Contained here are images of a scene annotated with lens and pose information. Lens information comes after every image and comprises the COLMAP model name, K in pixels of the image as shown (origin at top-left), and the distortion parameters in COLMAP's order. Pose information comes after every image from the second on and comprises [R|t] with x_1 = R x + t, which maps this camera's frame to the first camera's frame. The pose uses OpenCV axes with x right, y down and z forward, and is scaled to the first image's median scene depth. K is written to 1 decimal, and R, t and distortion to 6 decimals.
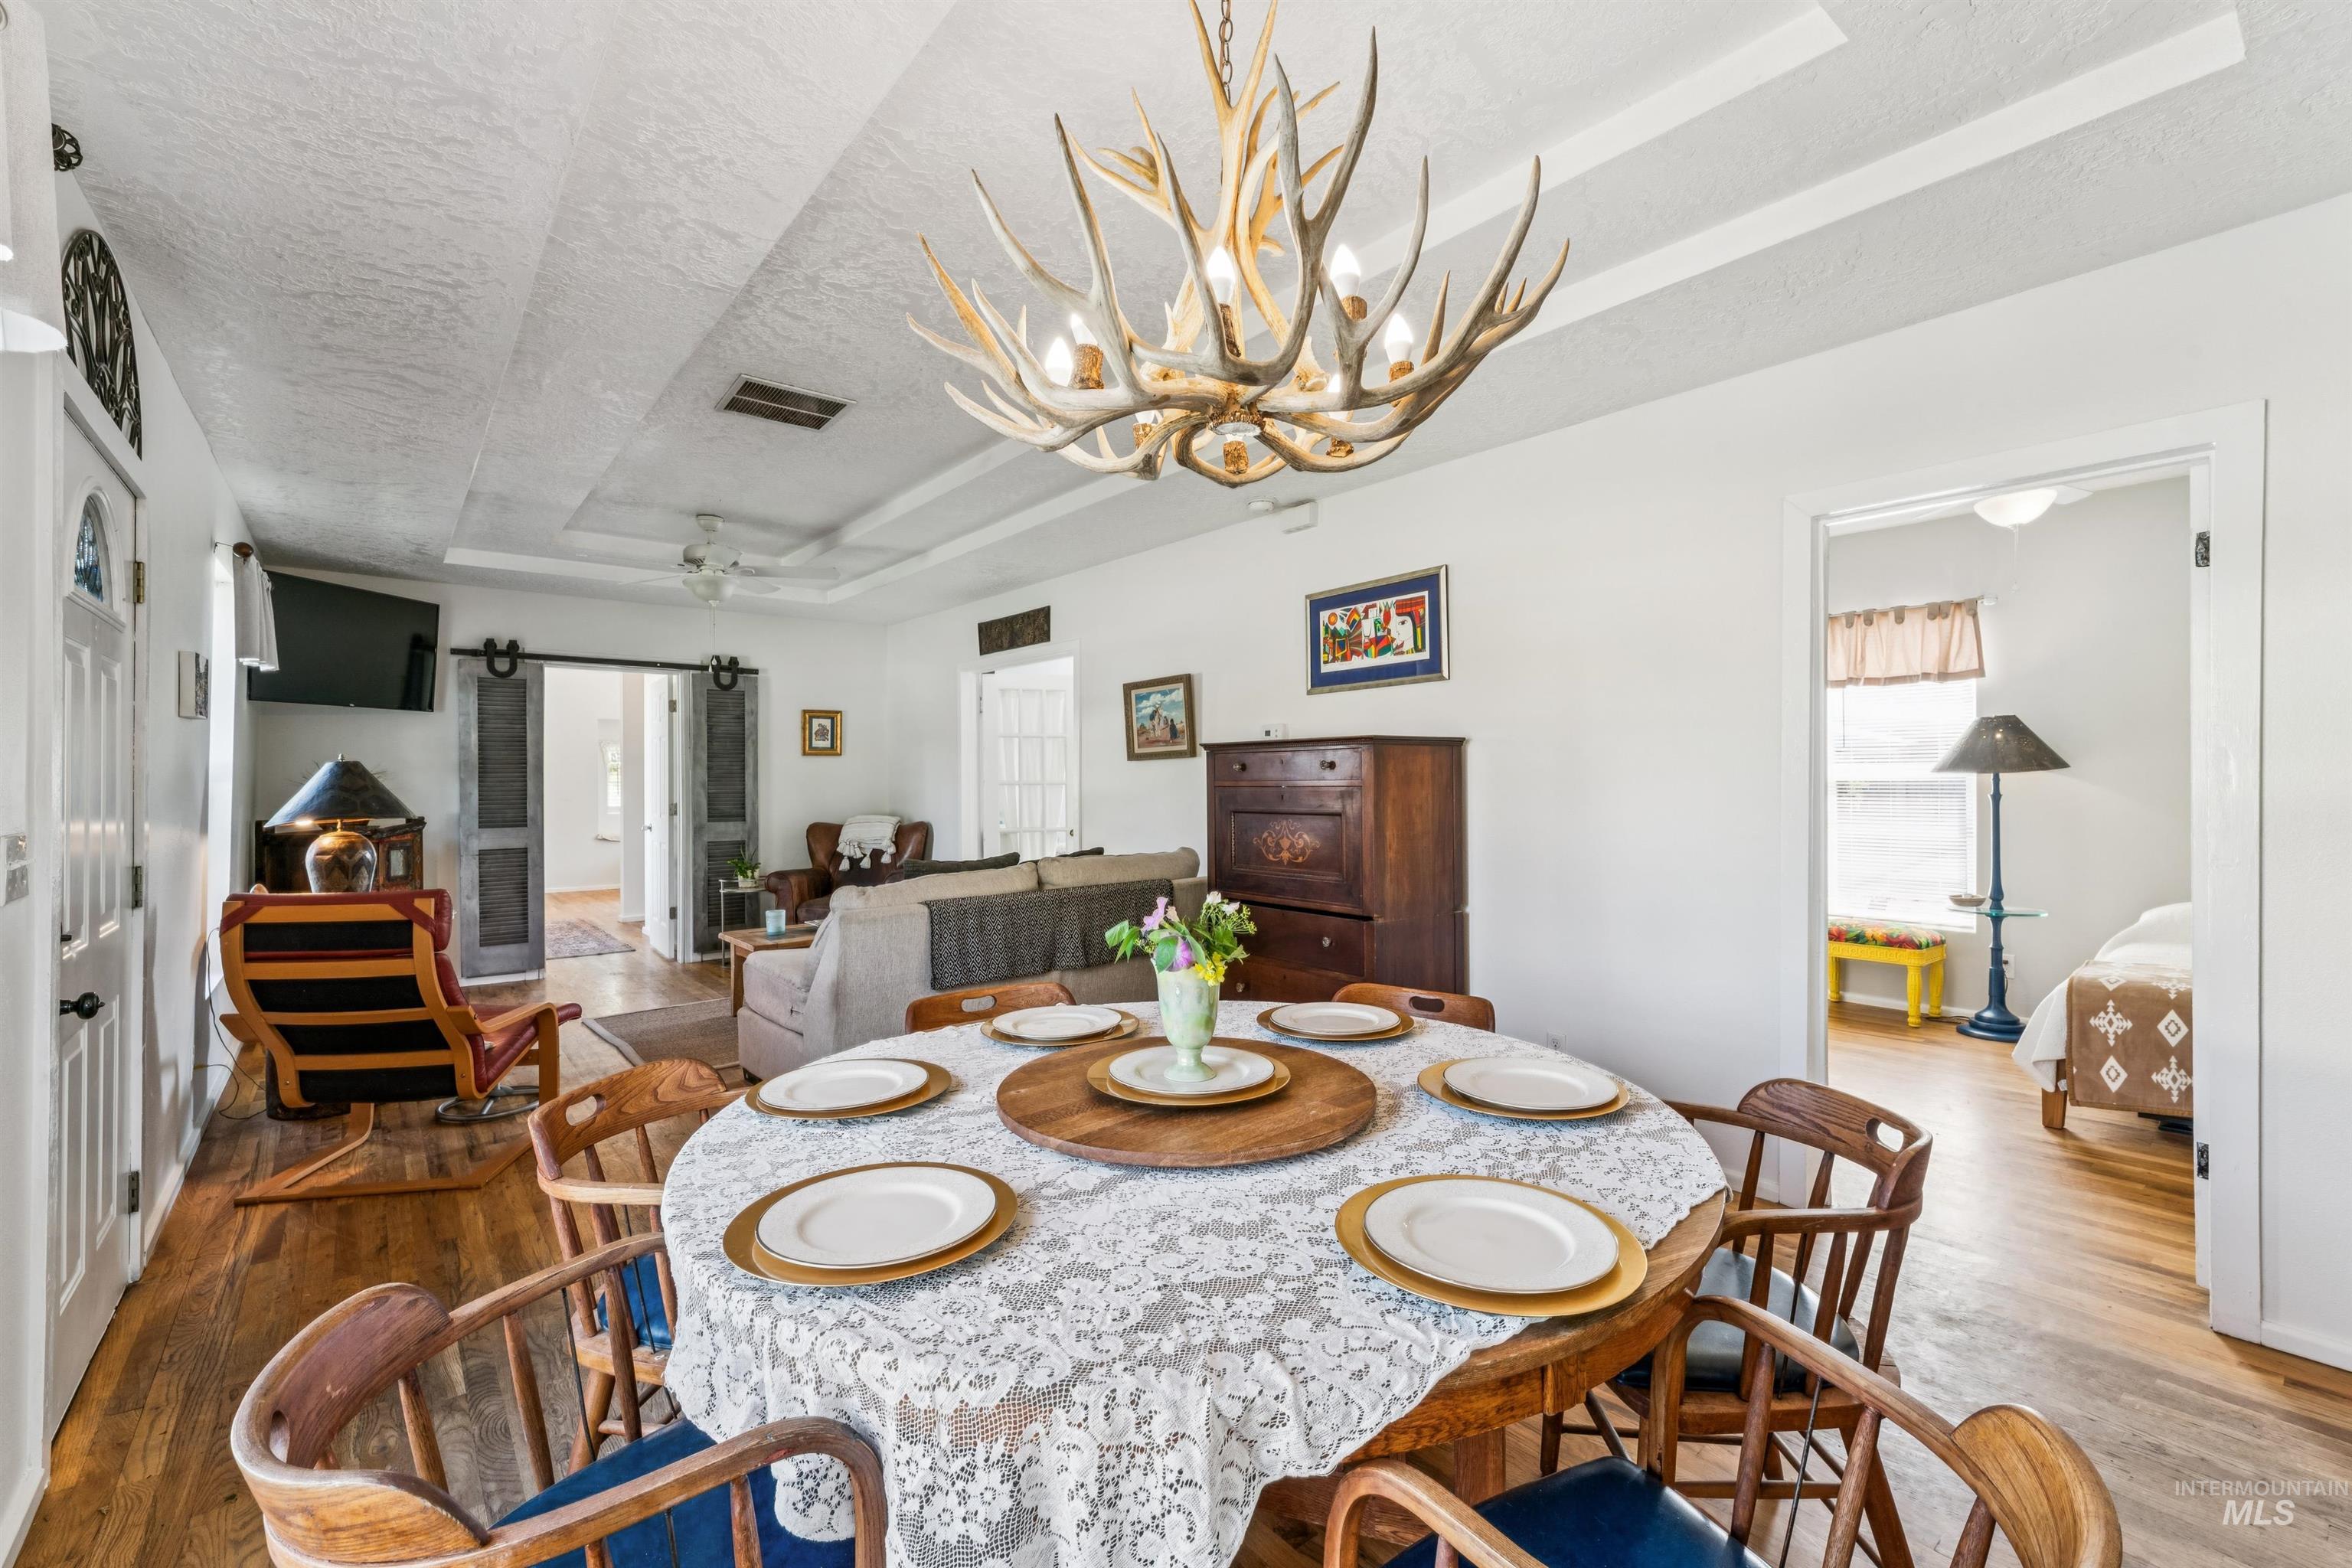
lens RADIAL K [[1015.8, 0, 1175.2], [0, 1015.8, 785.3], [0, 0, 1]] dist [0.003054, -0.000705]
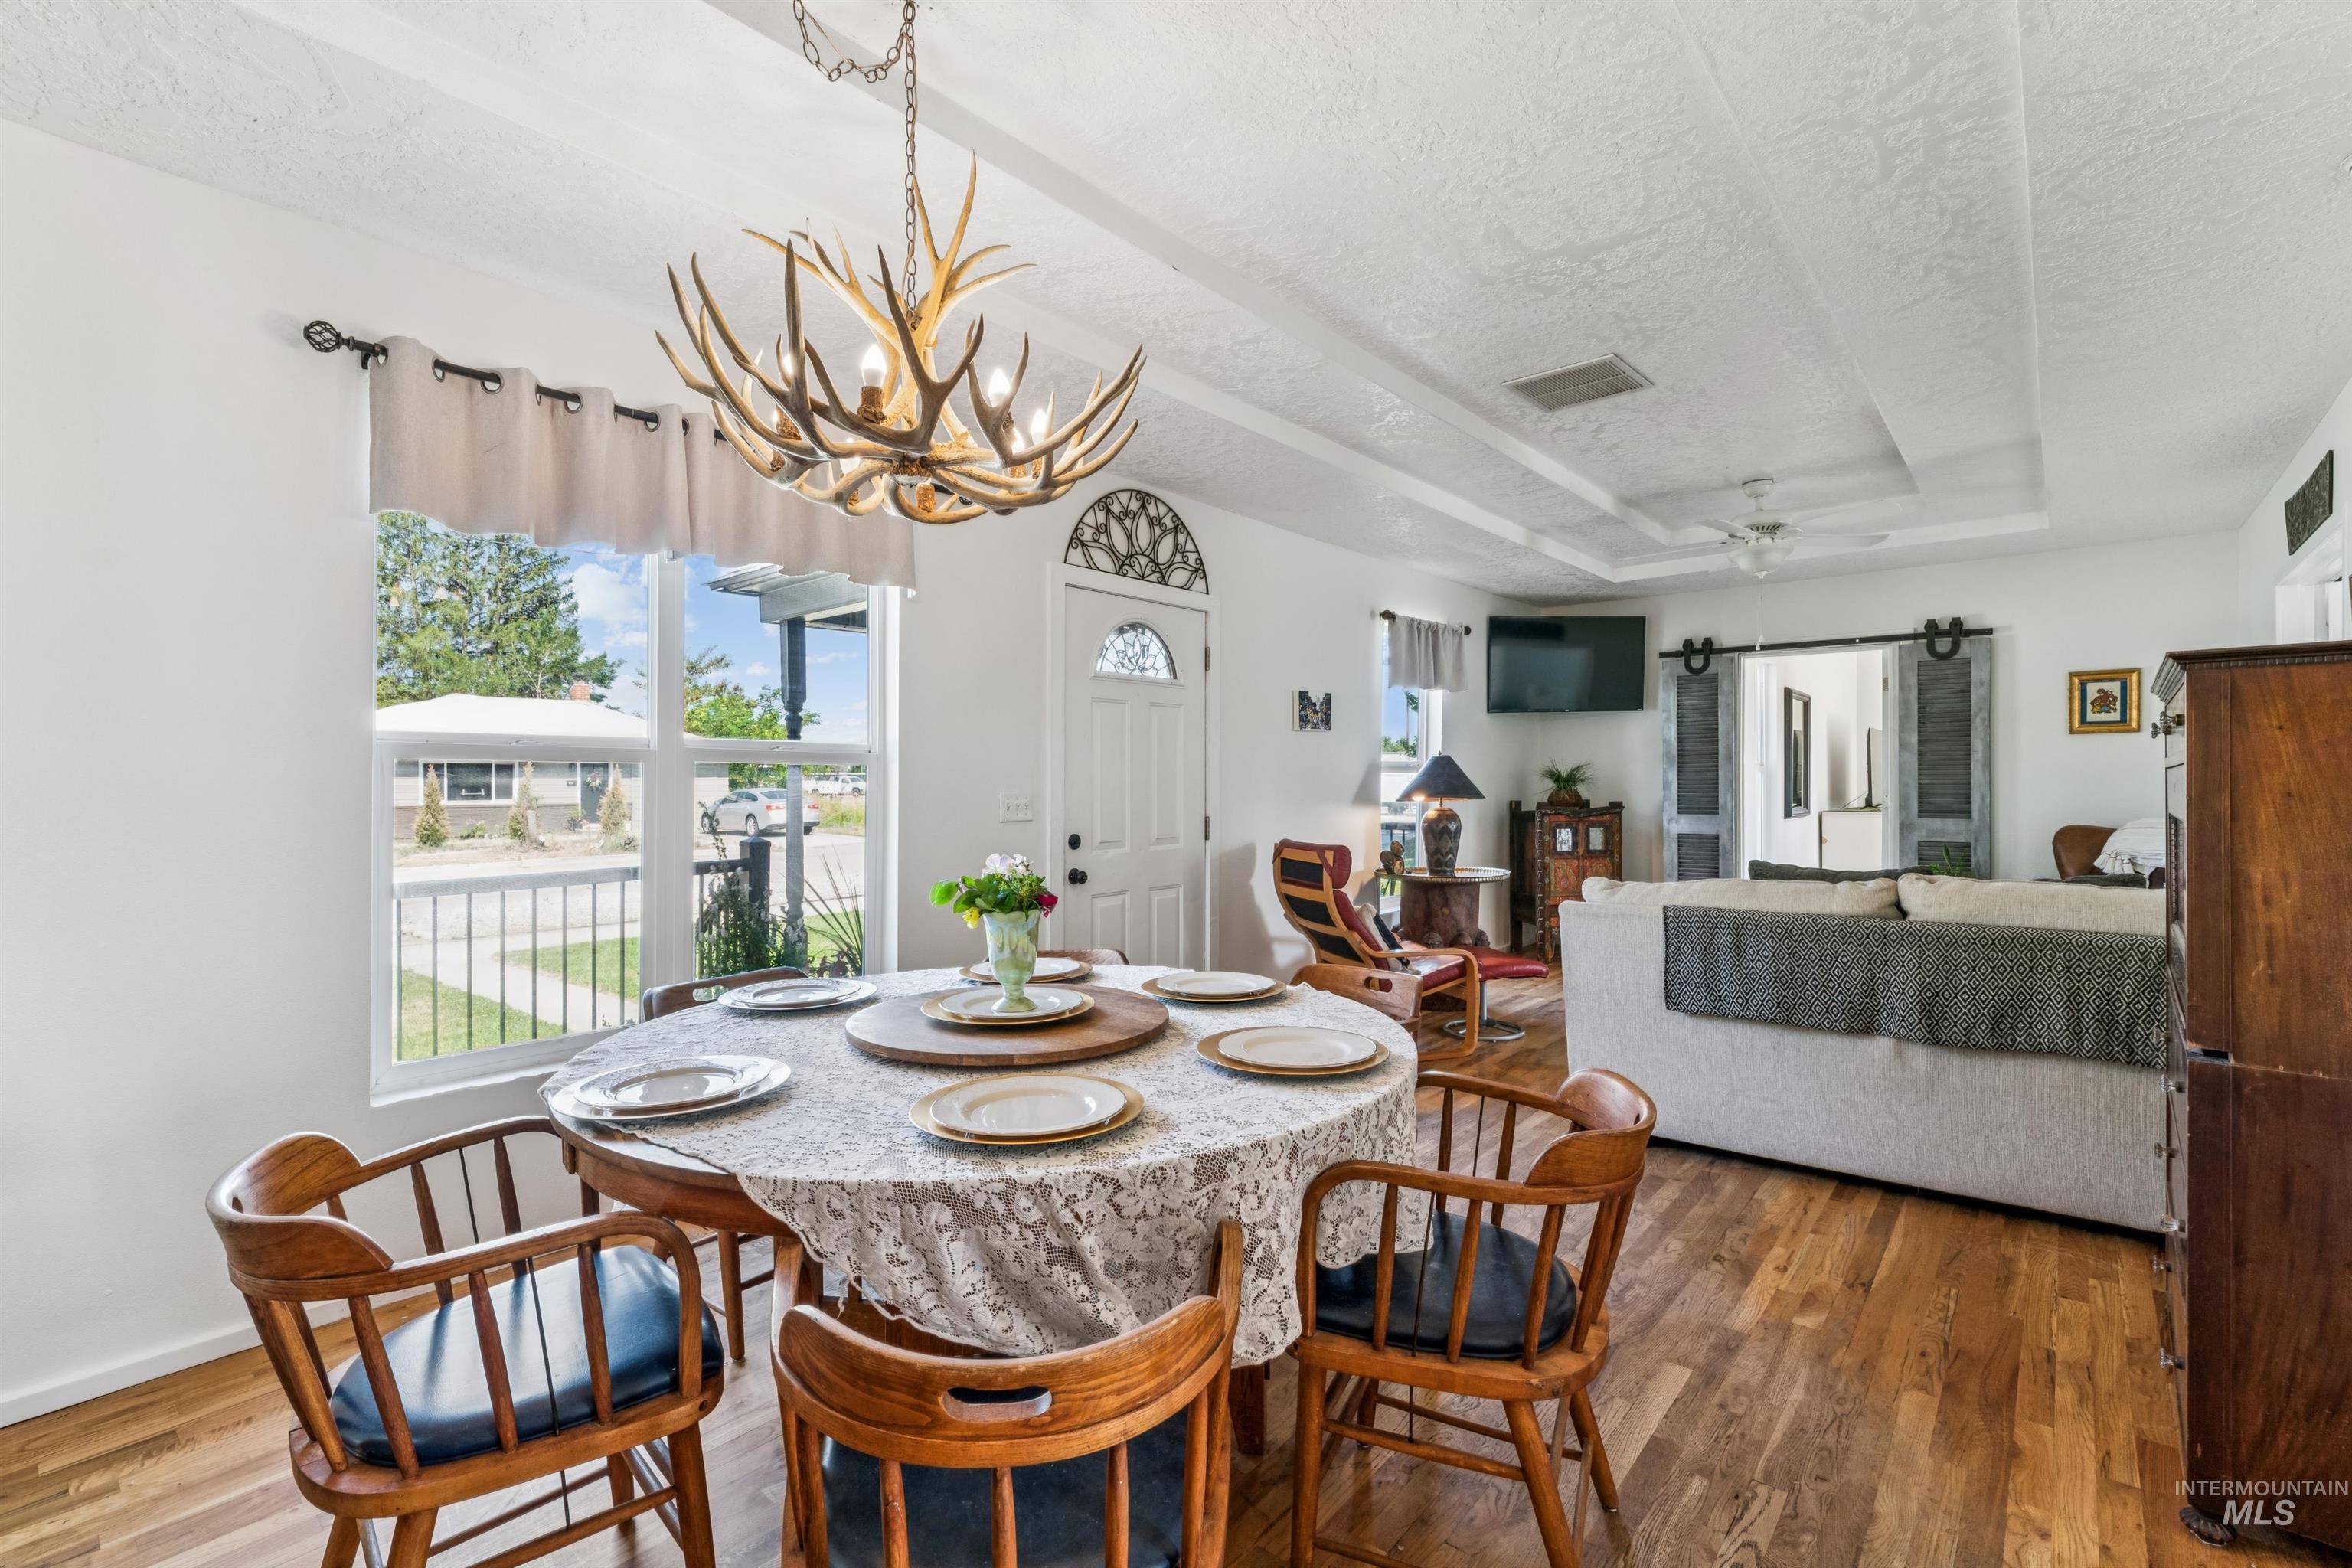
lens RADIAL K [[1046.3, 0, 1162.6], [0, 1046.3, 788.3], [0, 0, 1]] dist [-0.002545, 0.000687]
pose [[0.178309, 0.008767, -0.983935, 0.325107], [-0.000380, 0.999961, 0.008841, 0.004831], [0.983974, -0.001203, 0.178306, 0.251871]]
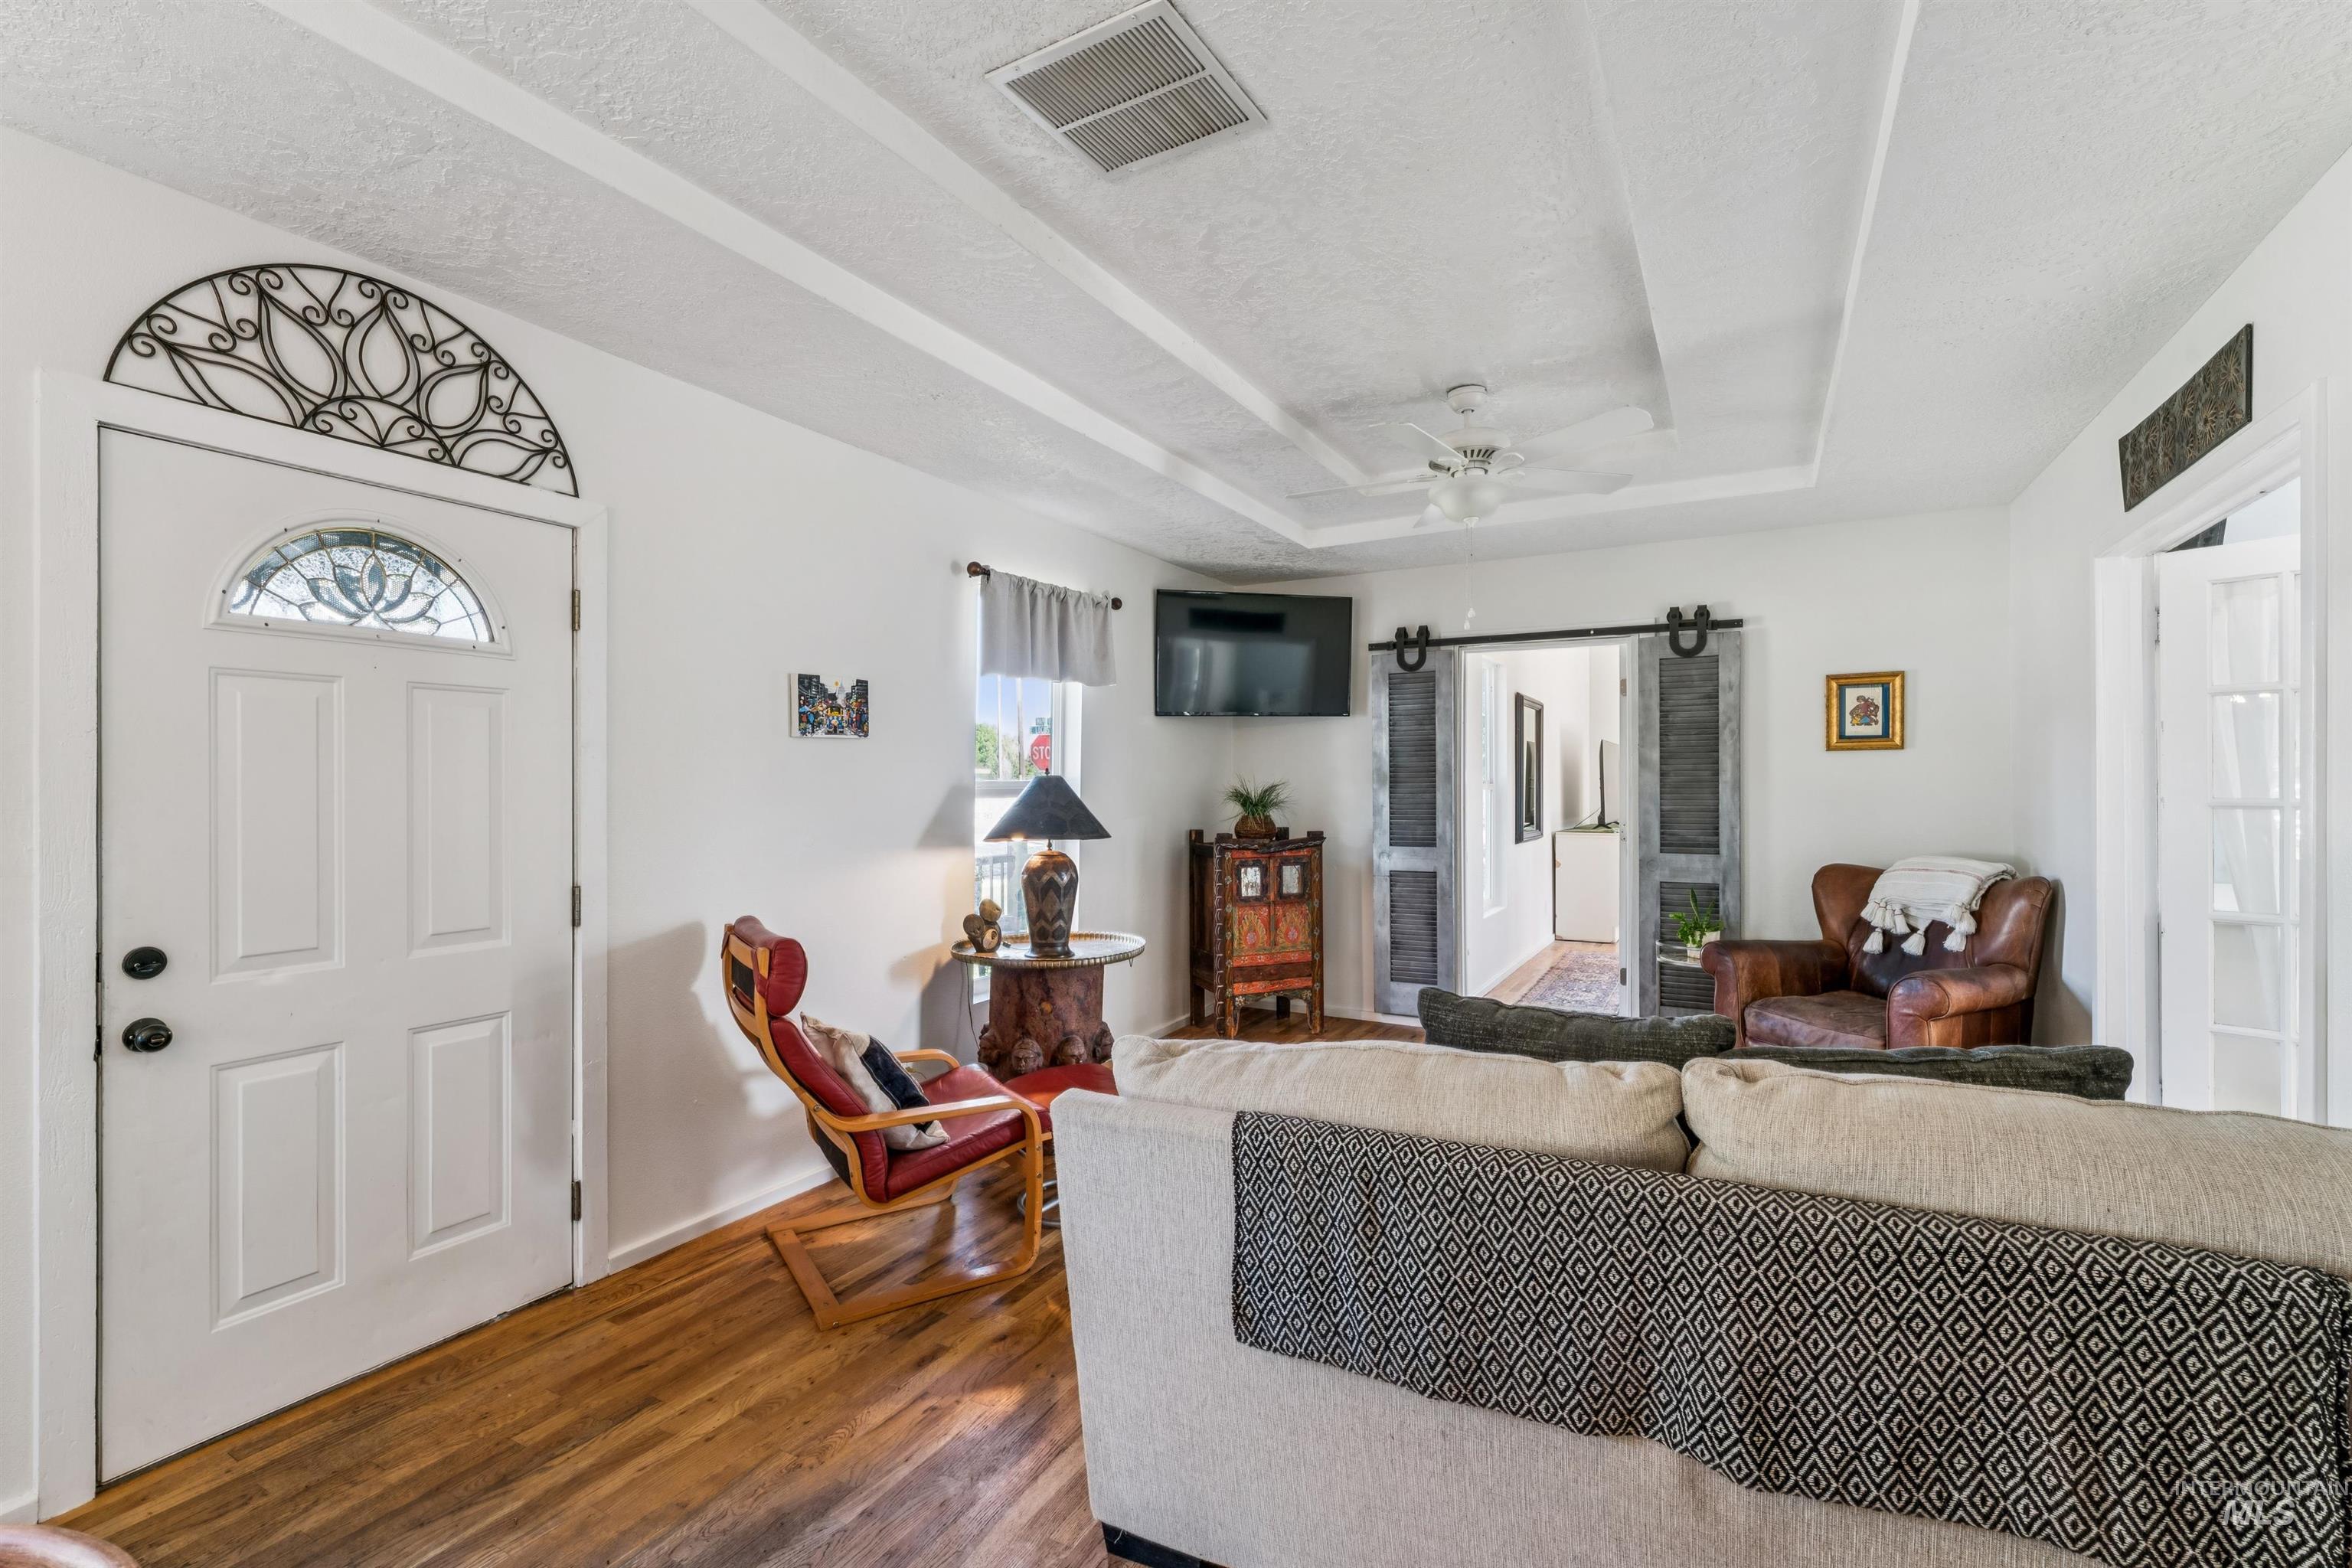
lens RADIAL K [[1046.3, 0, 1170.0], [0, 1046.3, 792.6], [0, 0, 1]] dist [-0.002545, 0.000687]
pose [[0.376526, 0.007629, -0.926375, 0.077457], [-0.001504, 0.999970, 0.007624, -0.010367], [0.926405, -0.001478, 0.376526, 0.485279]]
